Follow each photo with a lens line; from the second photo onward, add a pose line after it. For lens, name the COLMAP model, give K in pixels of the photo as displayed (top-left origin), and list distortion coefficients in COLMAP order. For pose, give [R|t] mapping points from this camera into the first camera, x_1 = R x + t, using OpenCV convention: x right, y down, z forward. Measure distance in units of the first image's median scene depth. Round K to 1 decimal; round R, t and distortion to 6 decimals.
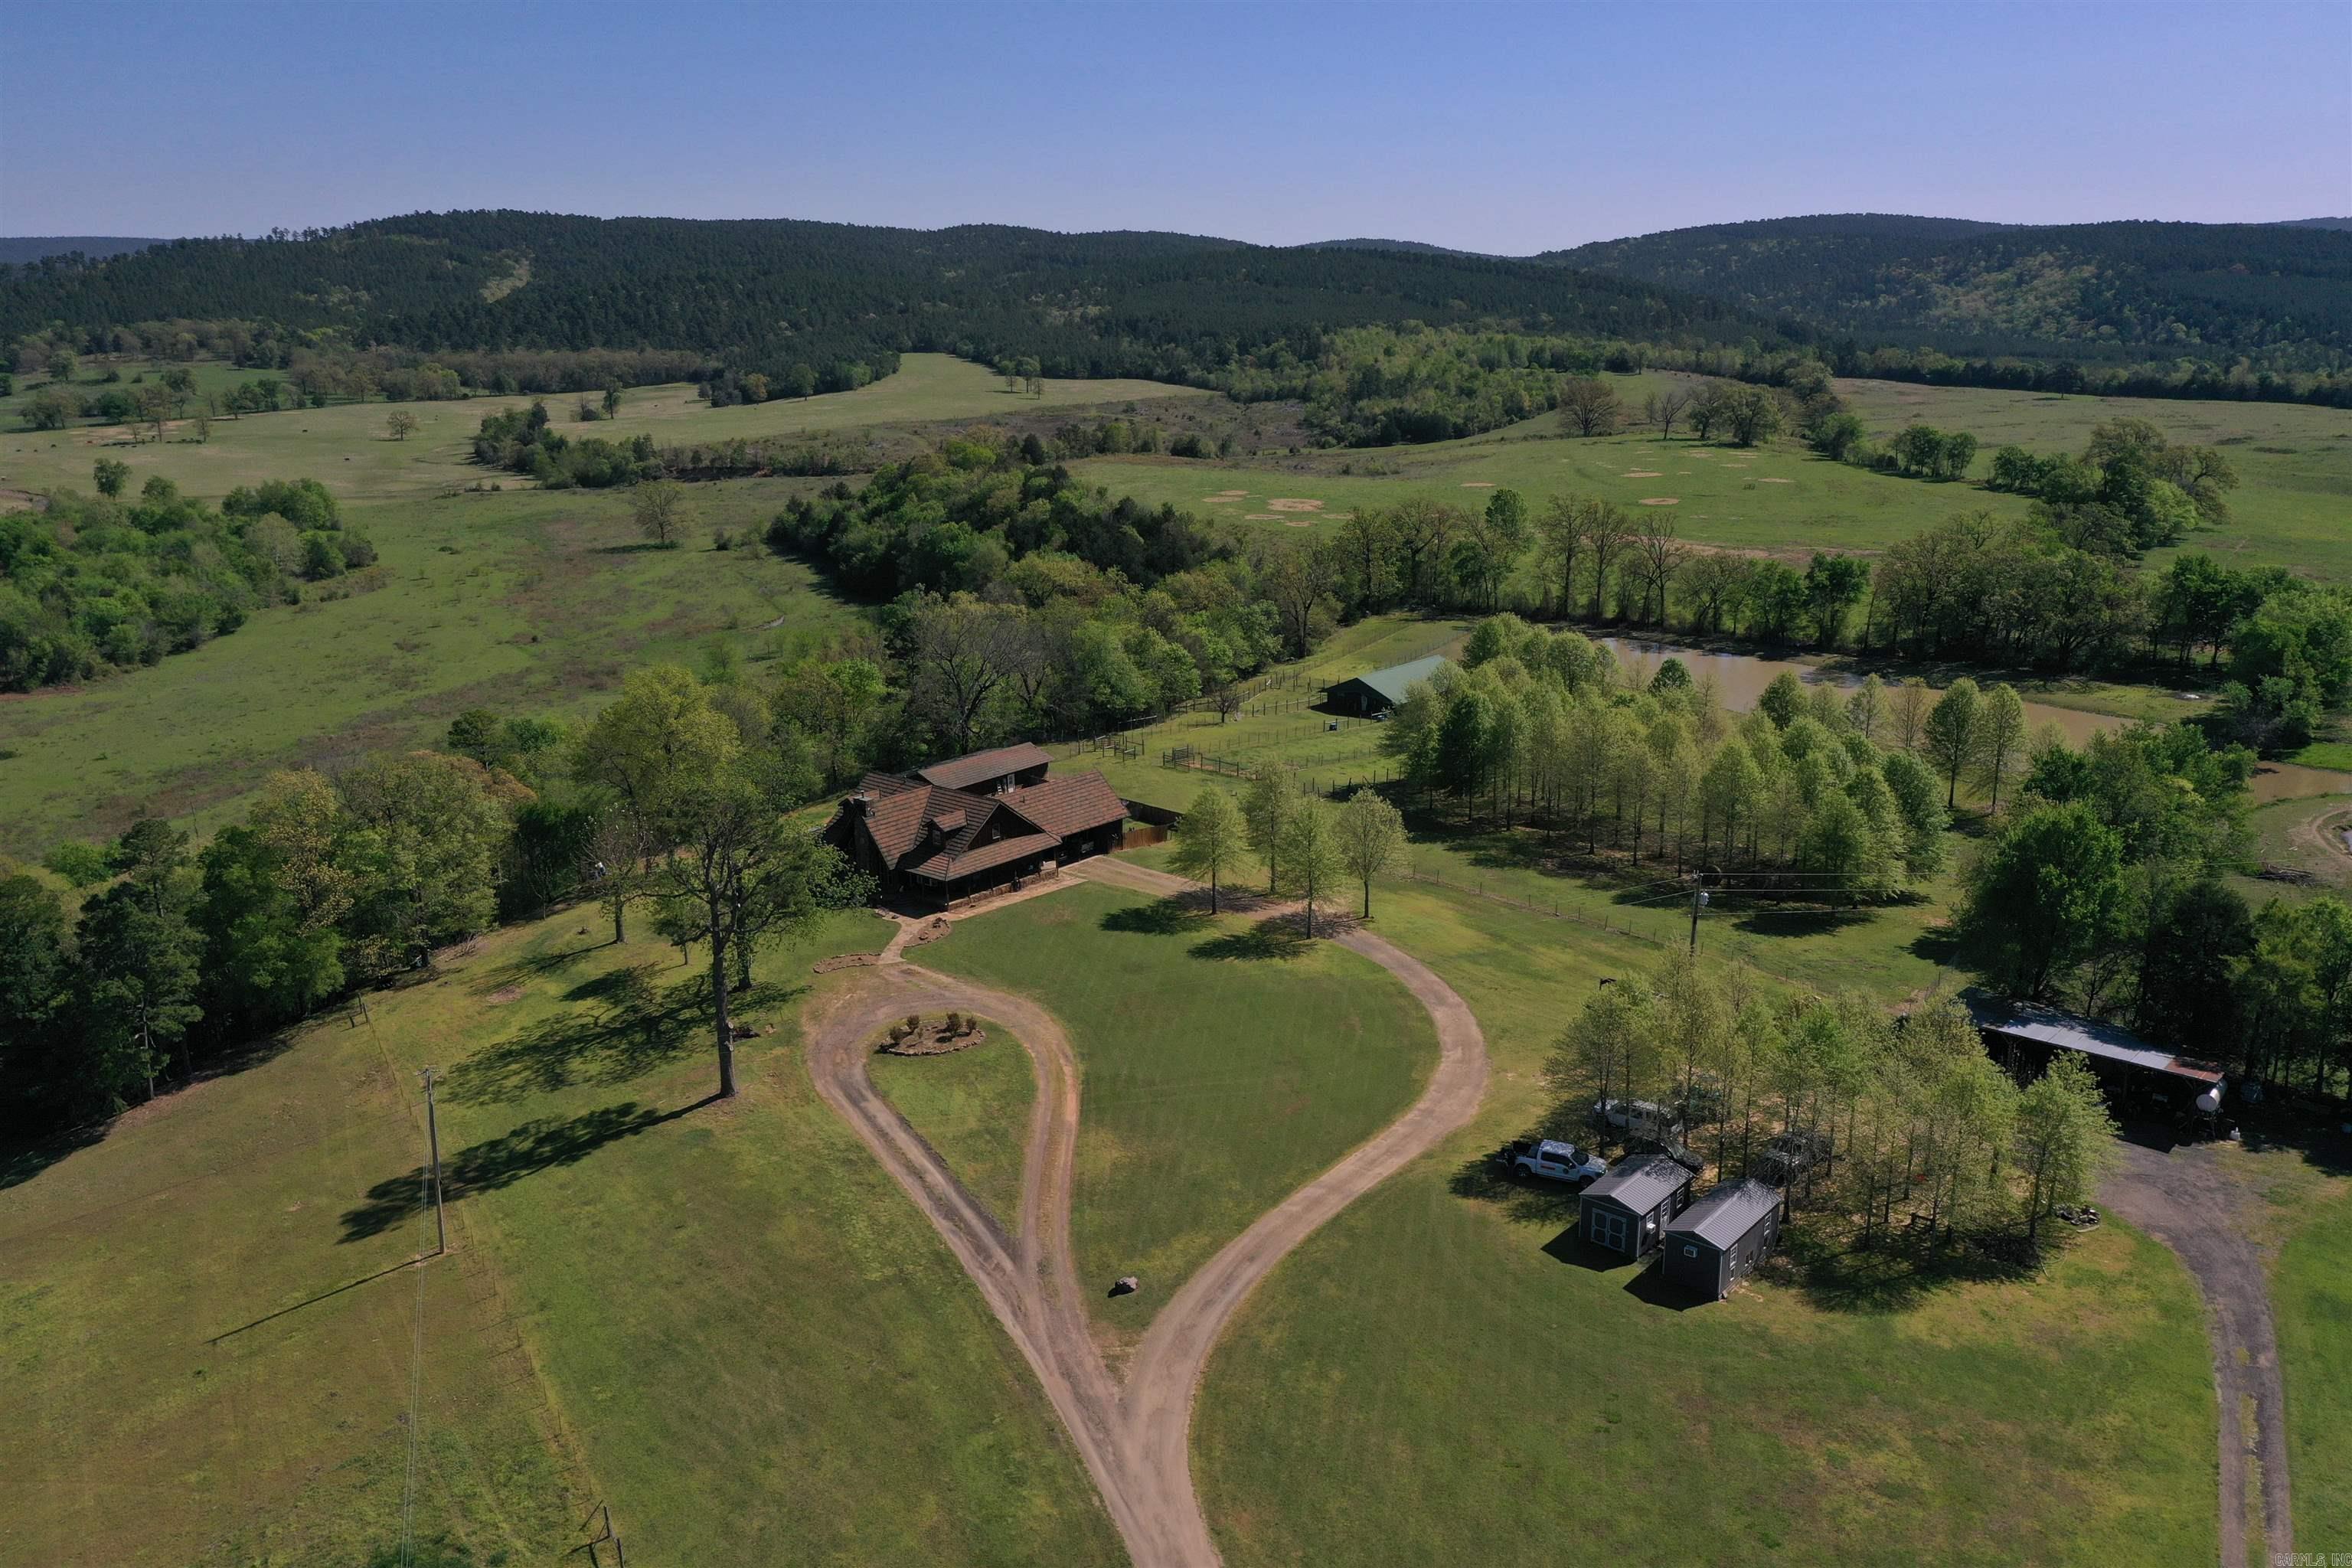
lens RADIAL K [[1836.9, 0, 1176.0], [0, 1836.9, 784.0], [0, 0, 1]] dist [0.018022, 0.008288]
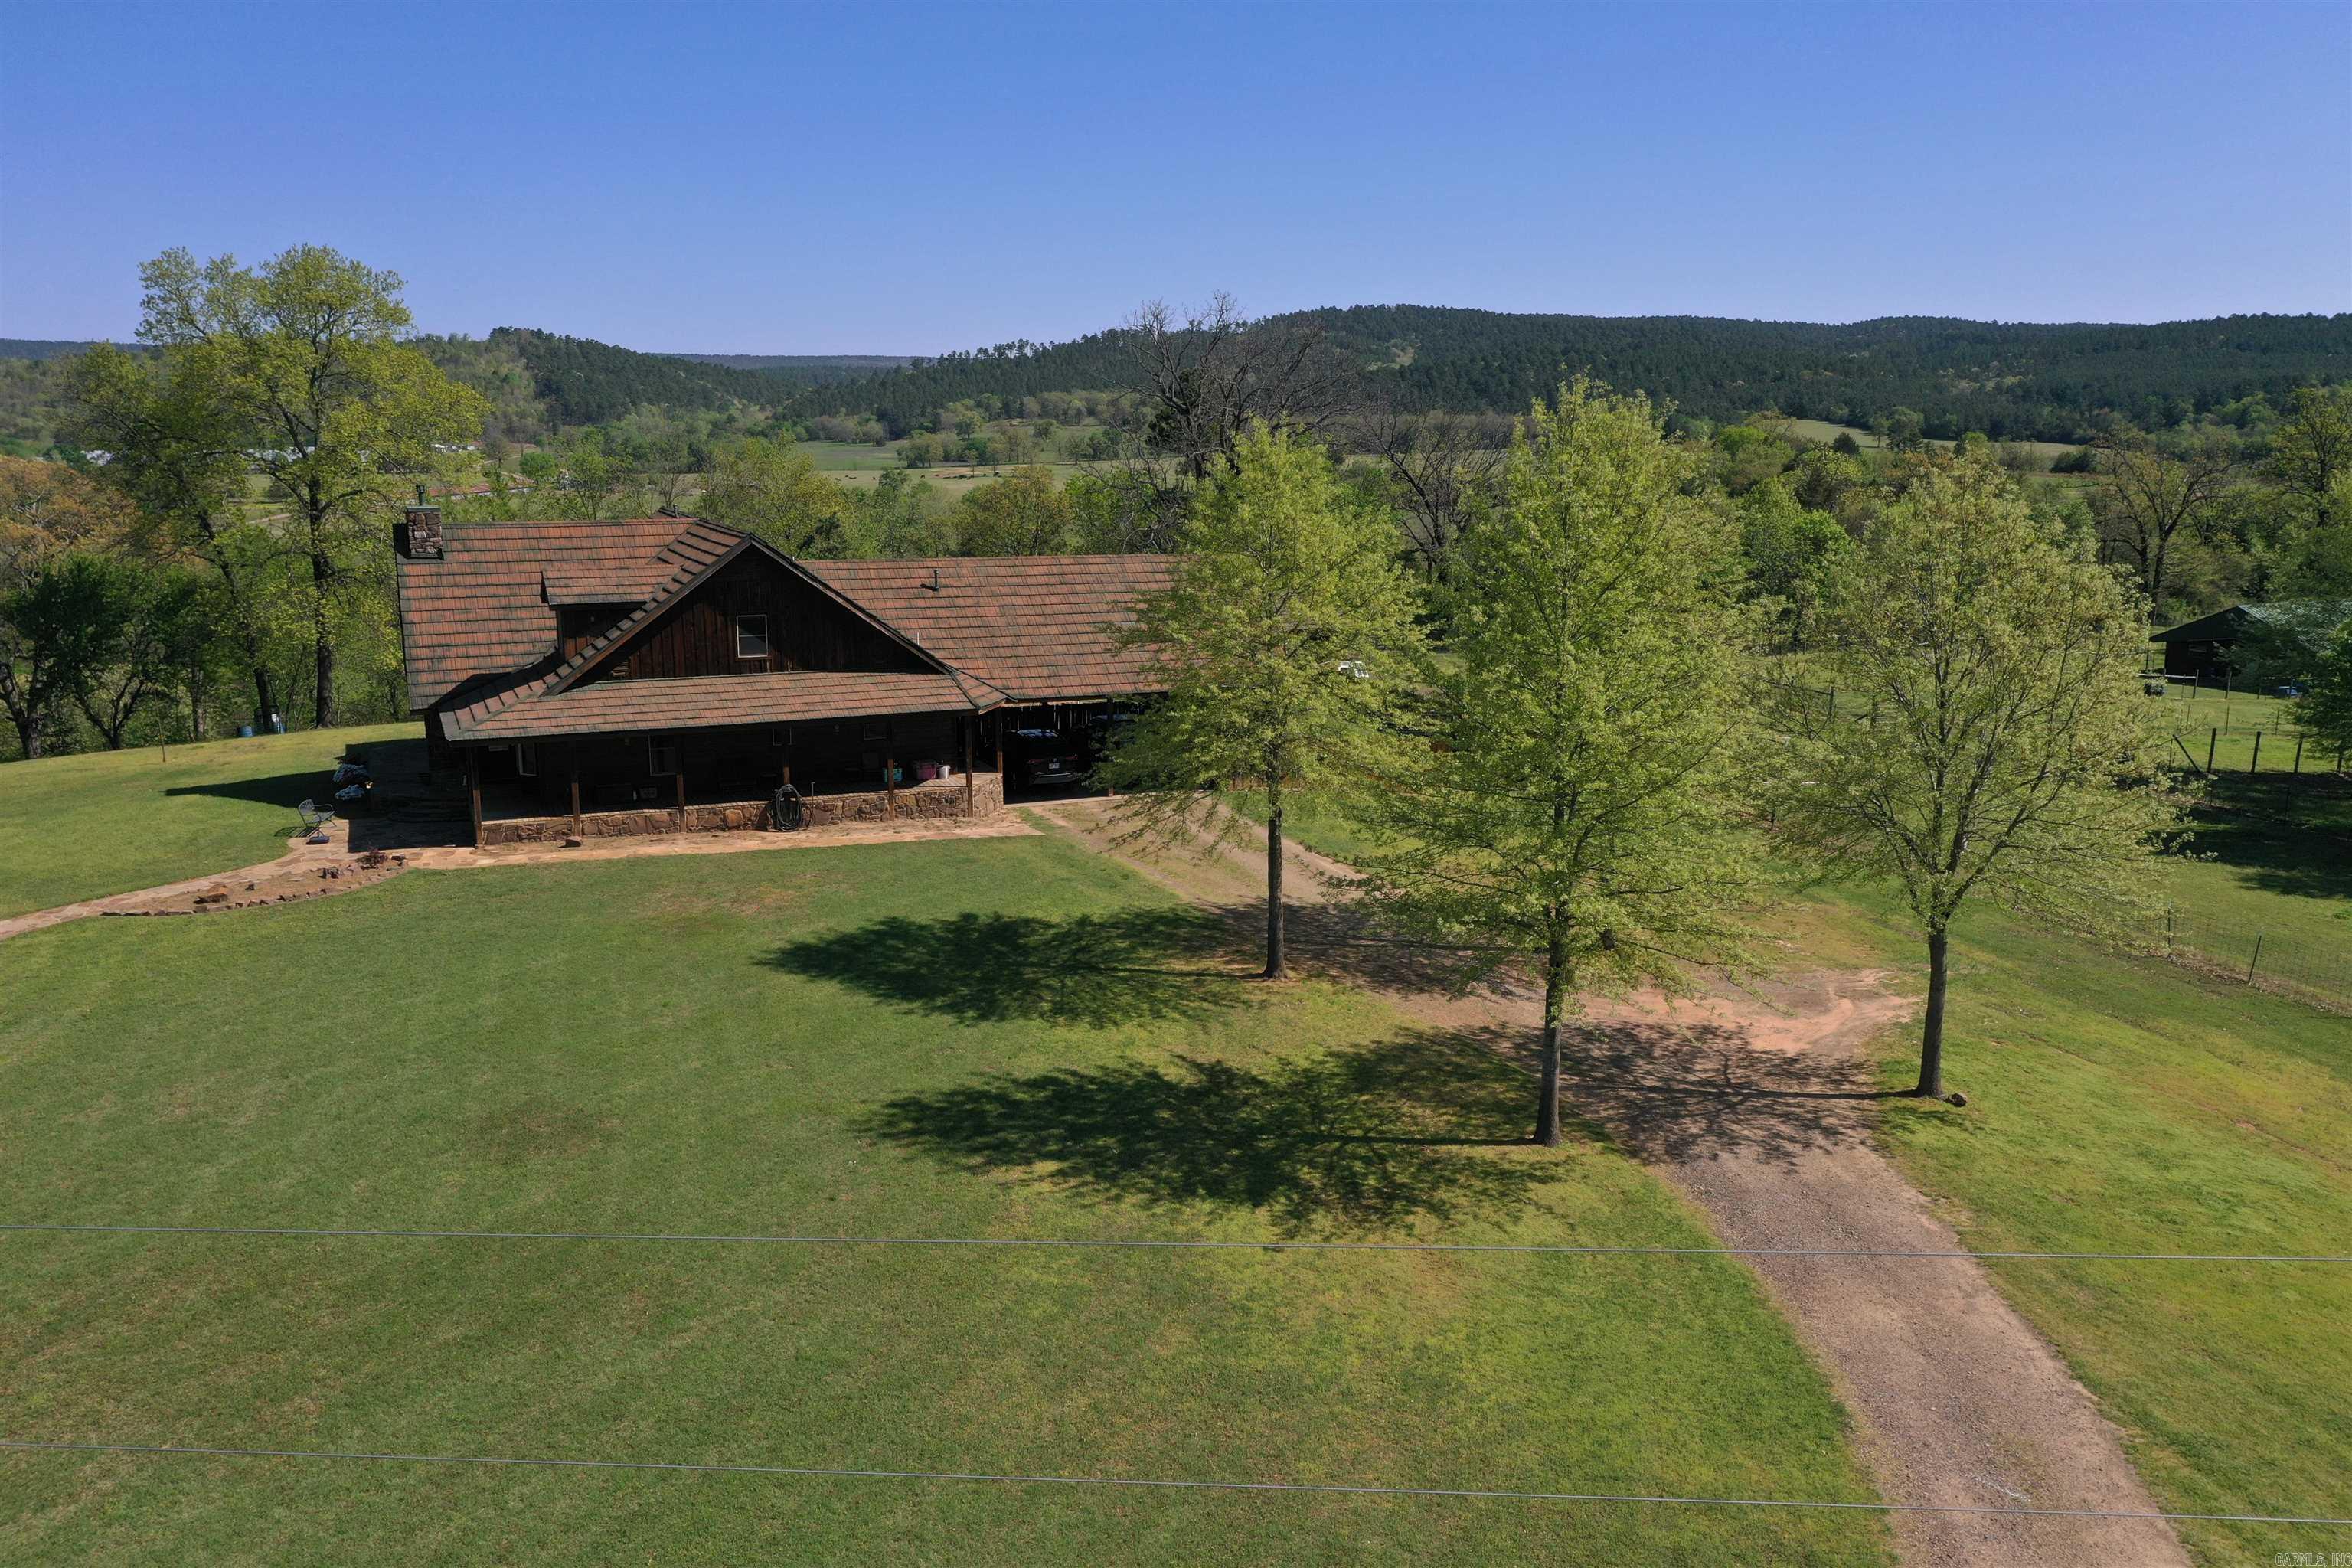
lens RADIAL K [[1845.6, 0, 1176.0], [0, 1845.6, 784.0], [0, 0, 1]] dist [-0.000923, -0.000487]
pose [[0.887819, 0.096247, -0.450016, 0.043026], [-0.125898, 0.991377, -0.036350, 0.019902], [0.442637, 0.088928, 0.892280, 0.276937]]
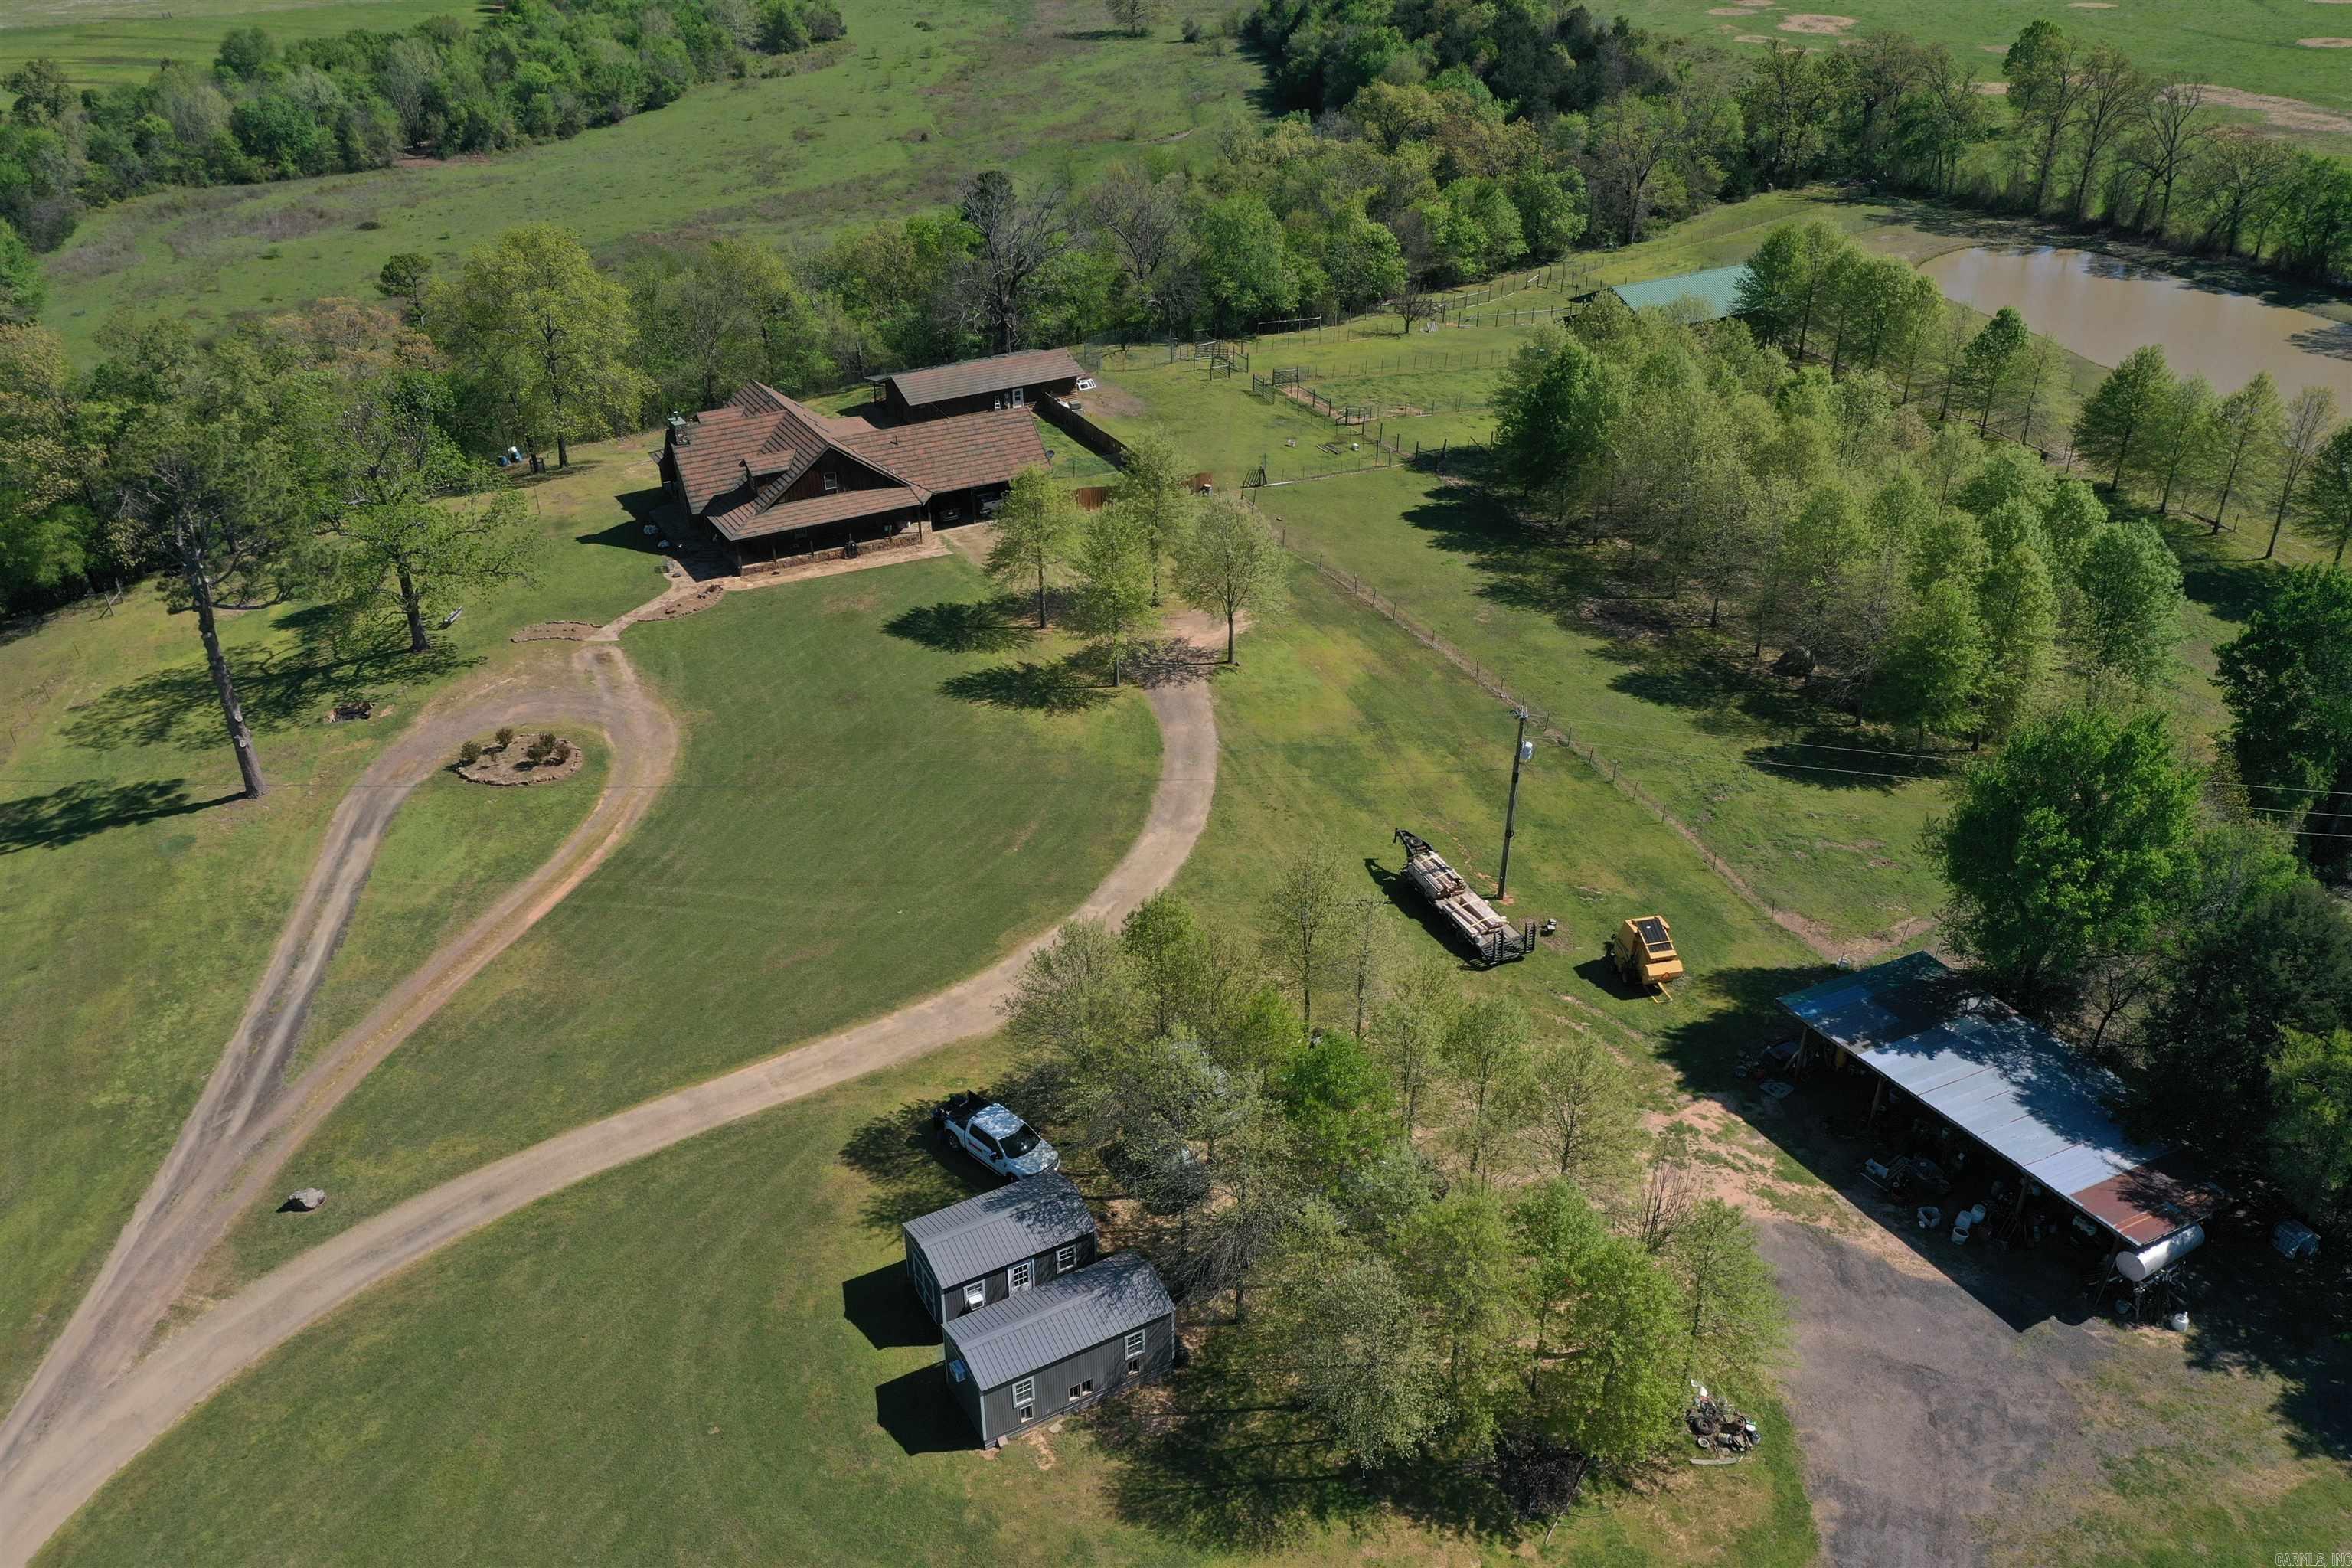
lens RADIAL K [[1836.9, 0, 1176.0], [0, 1836.9, 784.0], [0, 0, 1]] dist [0.018022, 0.008288]
pose [[0.936091, 0.178003, -0.303395, 0.115409], [-0.093954, 0.957699, 0.272002, -0.029729], [0.338978, -0.226113, 0.913218, 0.106377]]
